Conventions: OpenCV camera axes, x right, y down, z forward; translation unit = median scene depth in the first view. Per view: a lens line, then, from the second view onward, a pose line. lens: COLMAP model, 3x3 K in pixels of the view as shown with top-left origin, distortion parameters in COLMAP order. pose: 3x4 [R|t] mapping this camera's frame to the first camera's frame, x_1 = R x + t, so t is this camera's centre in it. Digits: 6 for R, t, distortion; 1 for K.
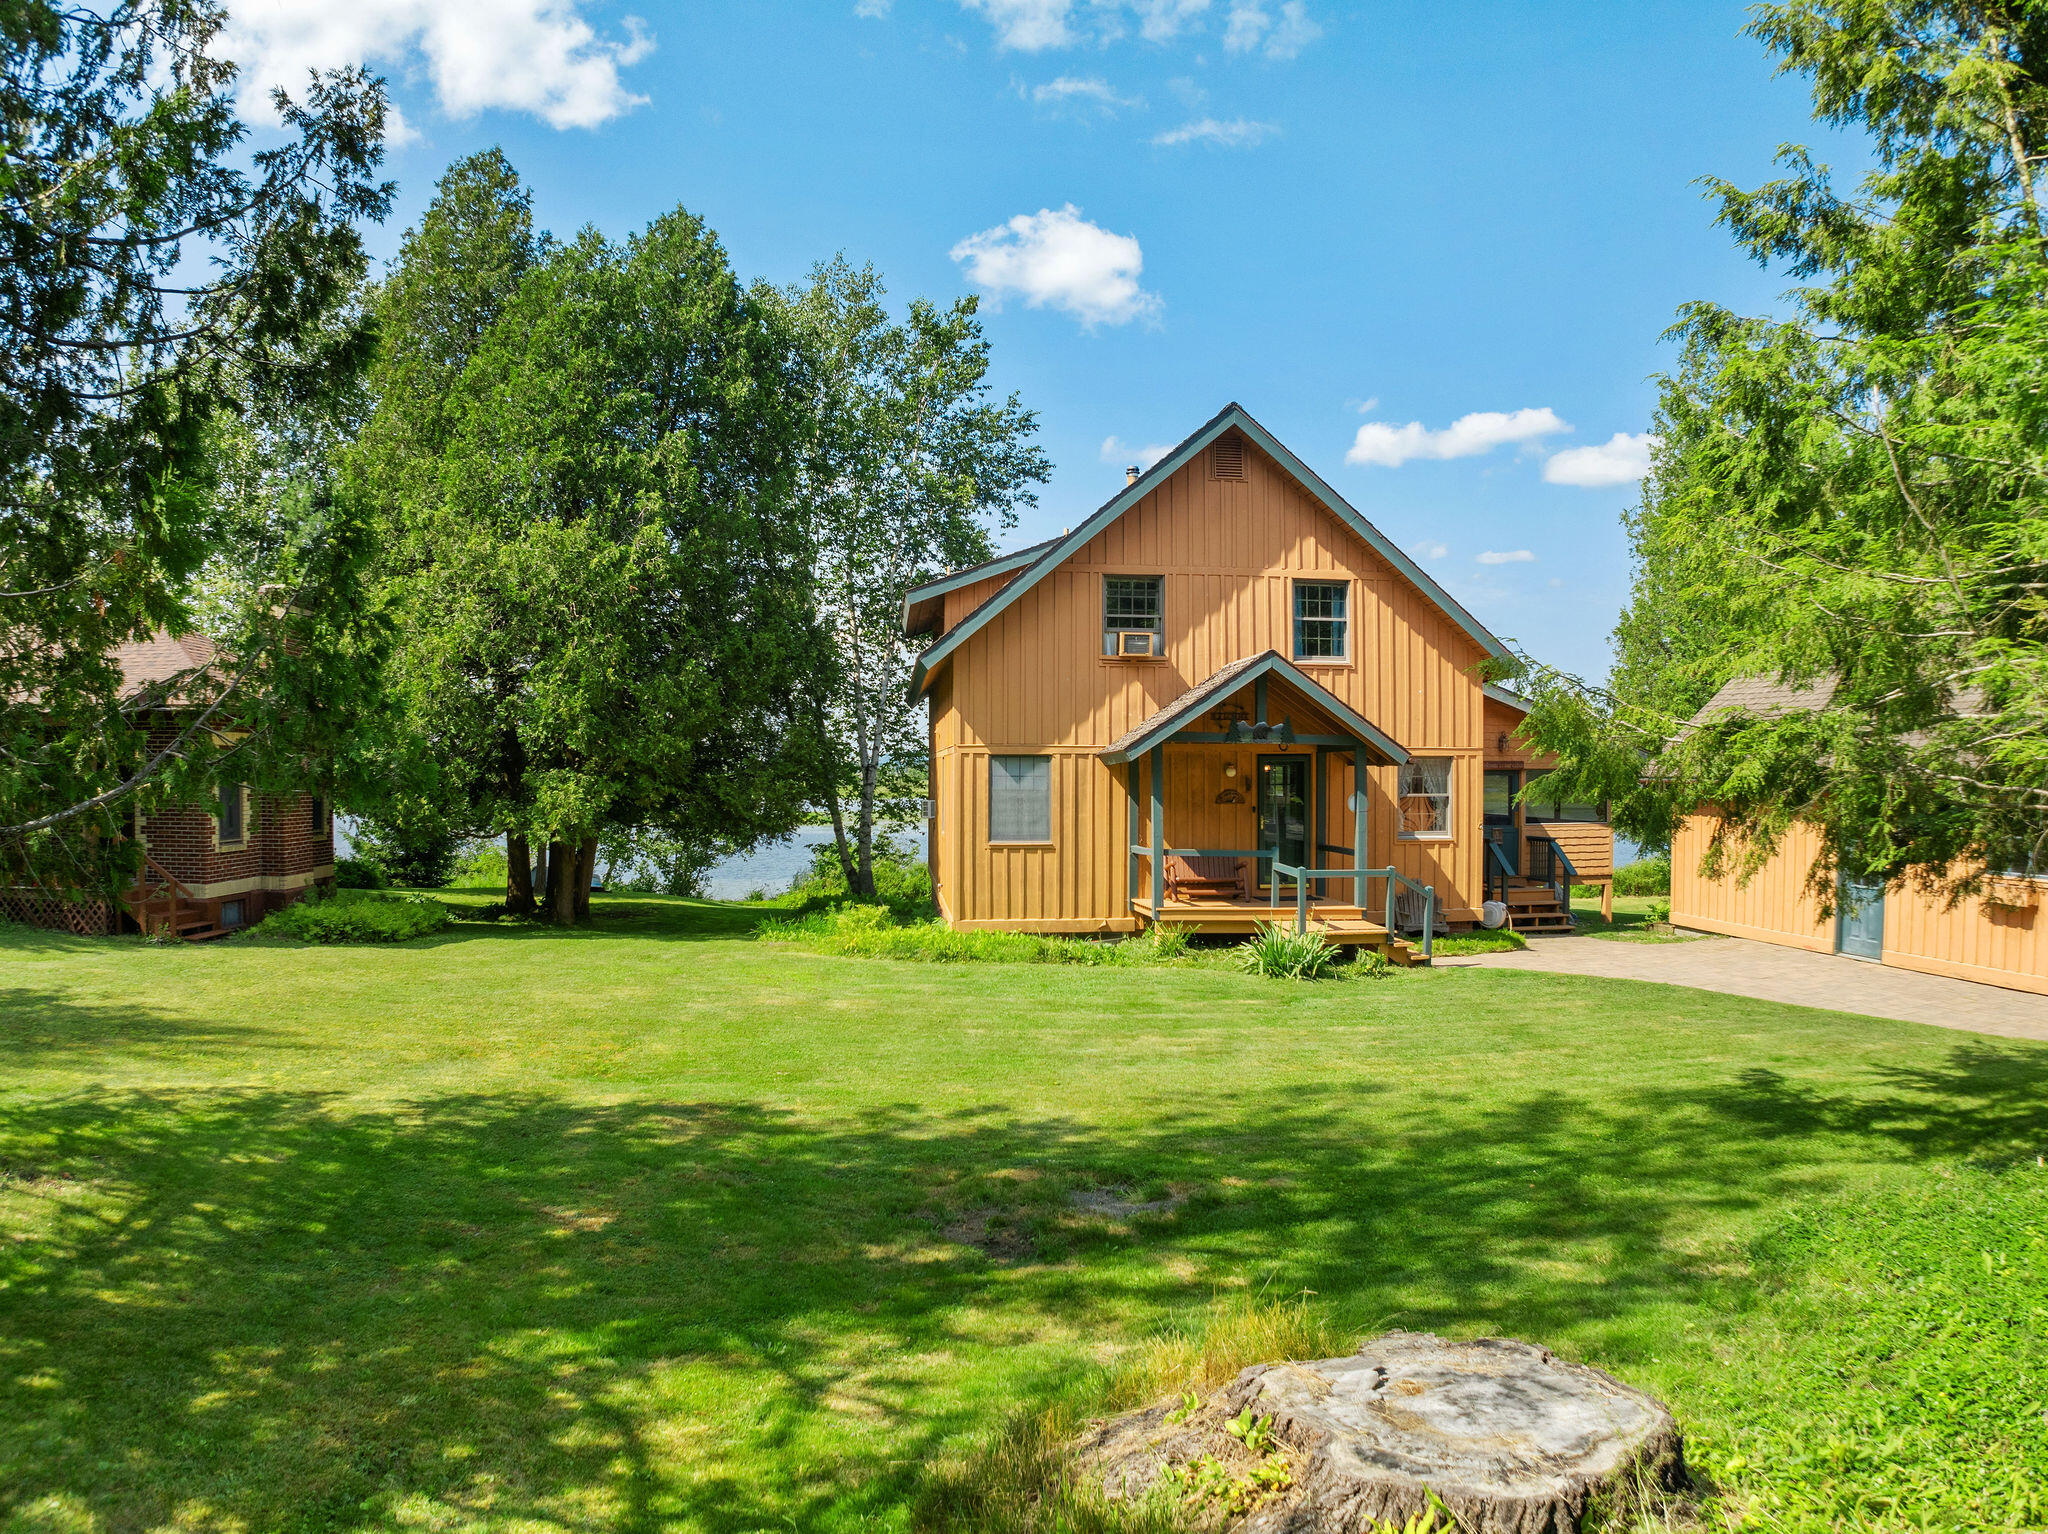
lens RADIAL K [[1382.5, 0, 1032.4], [0, 1382.5, 760.3], [0, 0, 1]] dist [-0.047813, -0.011005]
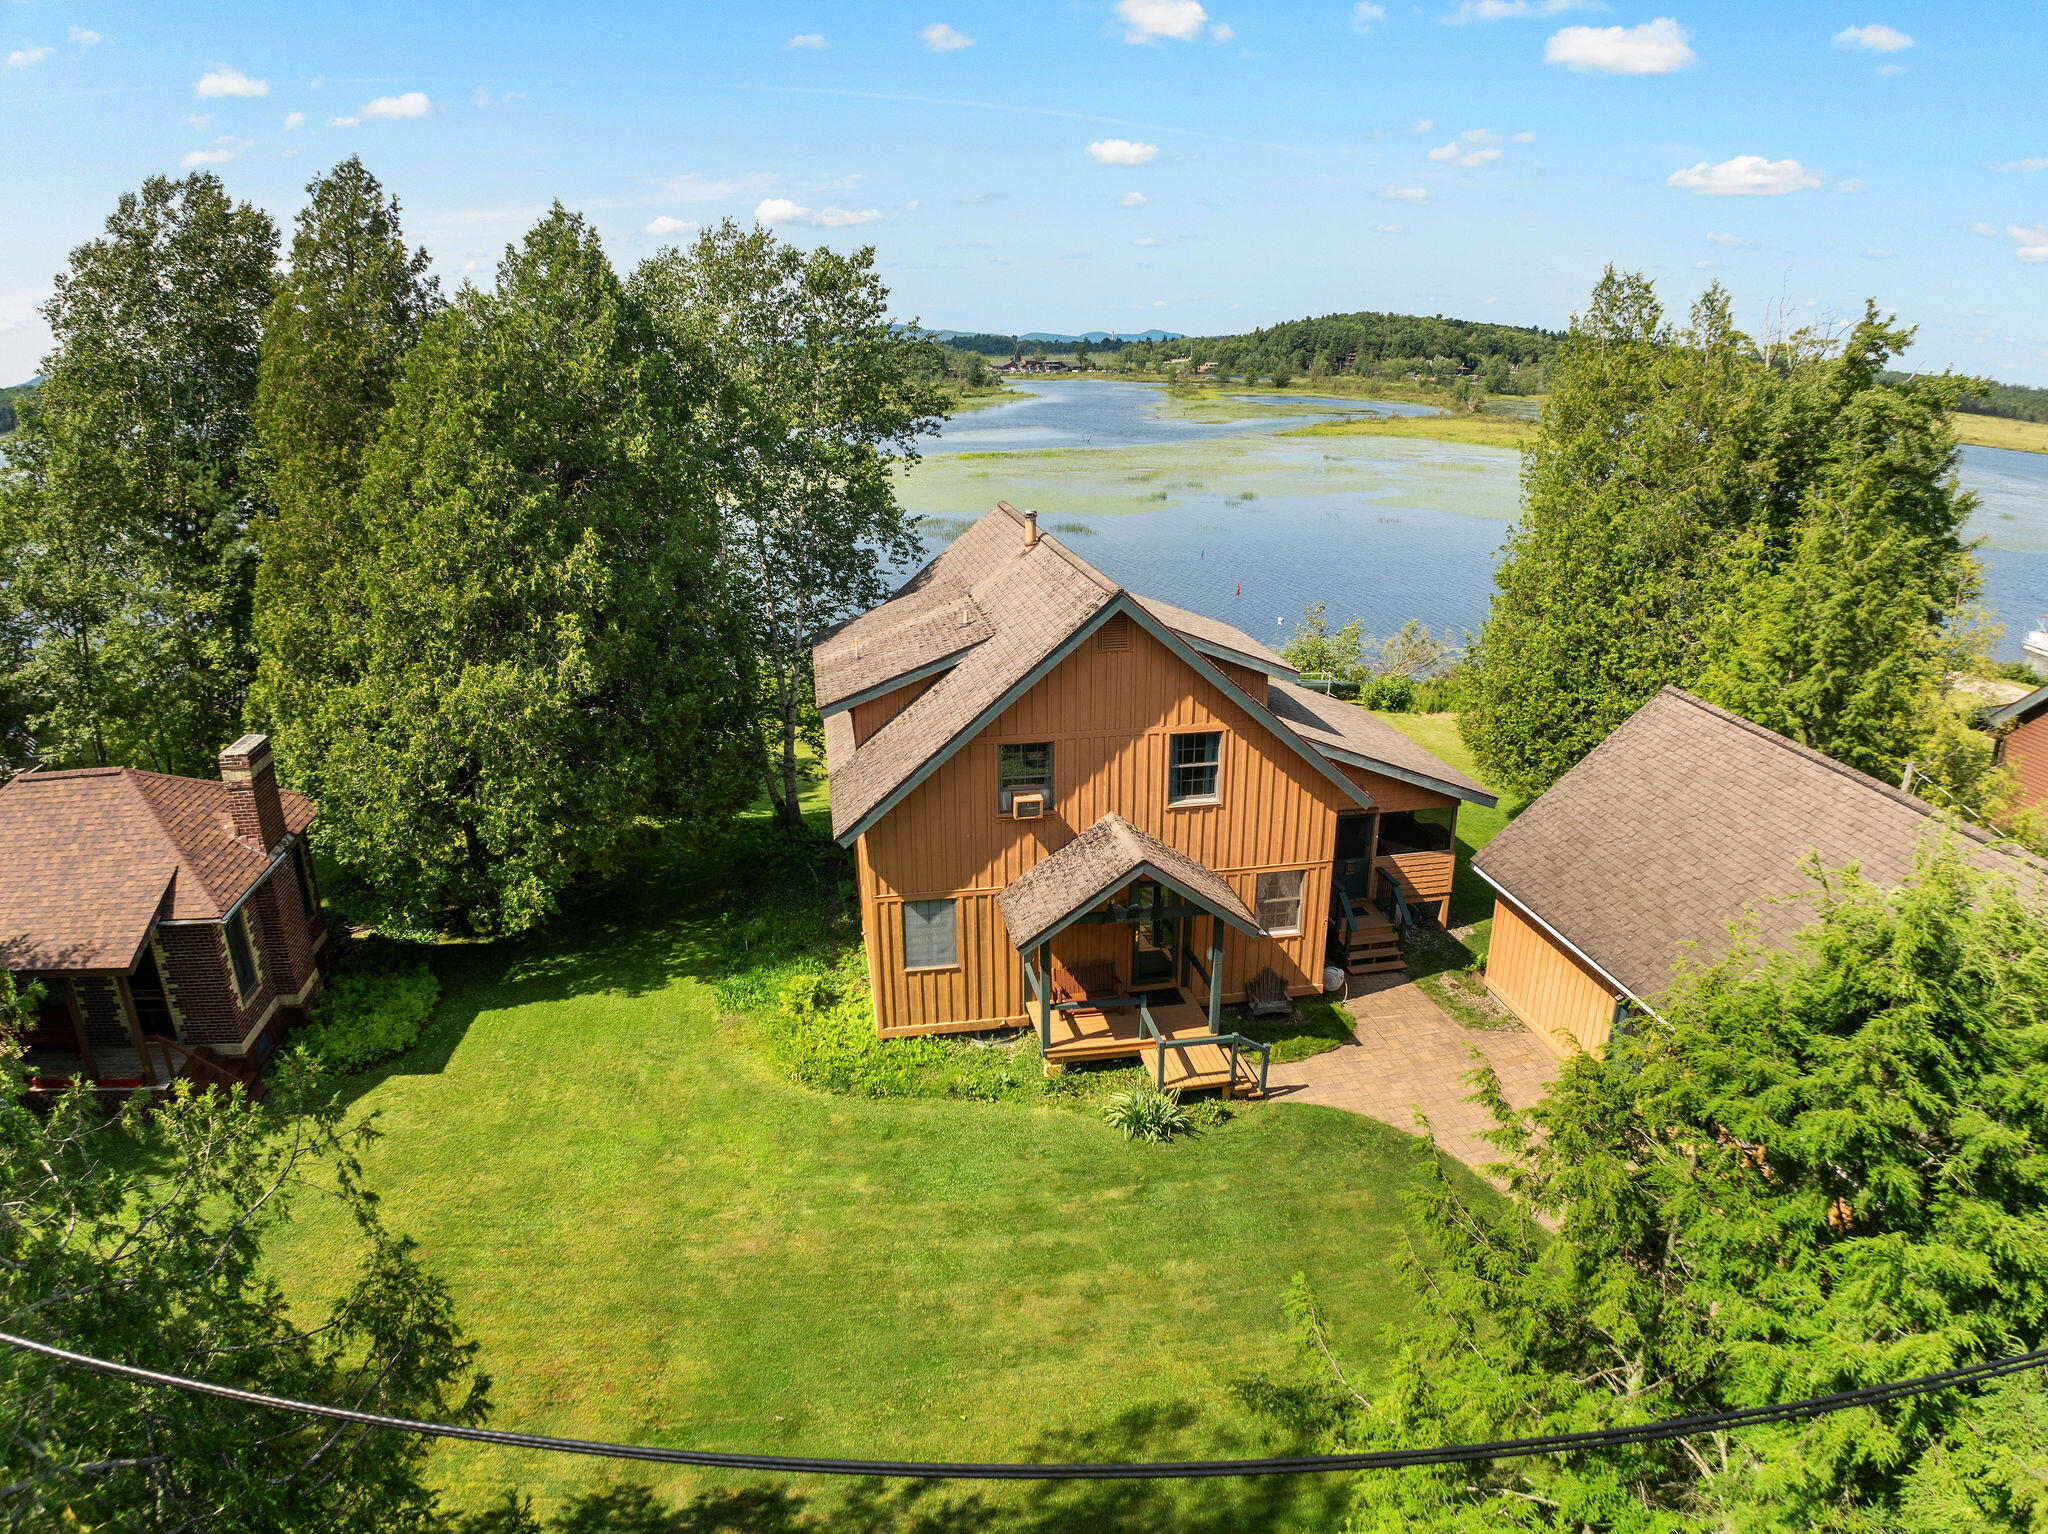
lens RADIAL K [[1382.5, 0, 1015.2], [0, 1382.5, 780.6], [0, 0, 1]] dist [-0.047813, -0.011005]
pose [[0.998951, -0.023212, 0.039477, 0.019352], [0.008083, 0.937863, 0.346912, -0.479879], [-0.045077, -0.346229, 0.937066, -0.044578]]
